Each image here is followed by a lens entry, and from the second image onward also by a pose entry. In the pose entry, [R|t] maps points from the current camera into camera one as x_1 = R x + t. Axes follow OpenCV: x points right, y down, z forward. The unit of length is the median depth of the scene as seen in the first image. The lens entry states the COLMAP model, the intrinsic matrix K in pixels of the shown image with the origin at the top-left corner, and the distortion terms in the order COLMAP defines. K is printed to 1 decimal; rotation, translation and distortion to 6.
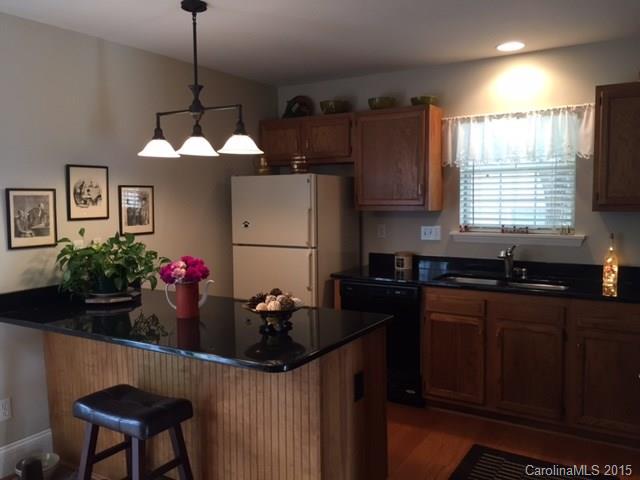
lens RADIAL K [[550.2, 0, 320.2], [0, 550.2, 238.1], [0, 0, 1]] dist [0.040132, -0.040426]
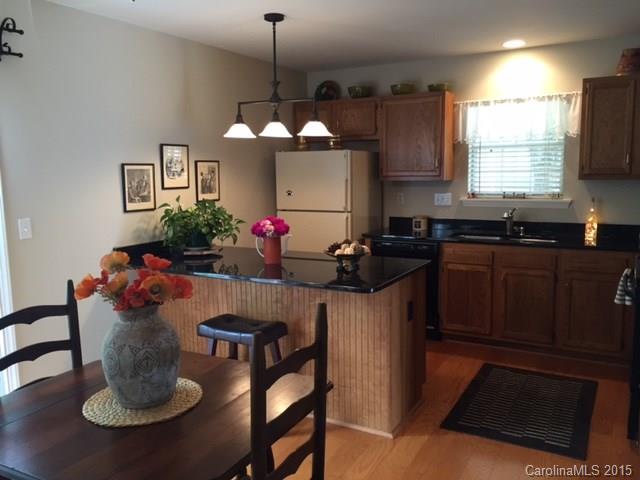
lens RADIAL K [[550.2, 0, 319.3], [0, 550.2, 240.3], [0, 0, 1]] dist [0.040132, -0.040426]
pose [[0.999124, -0.009262, 0.040808, -0.143423], [0.007047, 0.998511, 0.054093, 0.015874], [-0.041249, -0.053758, 0.997702, -0.227555]]
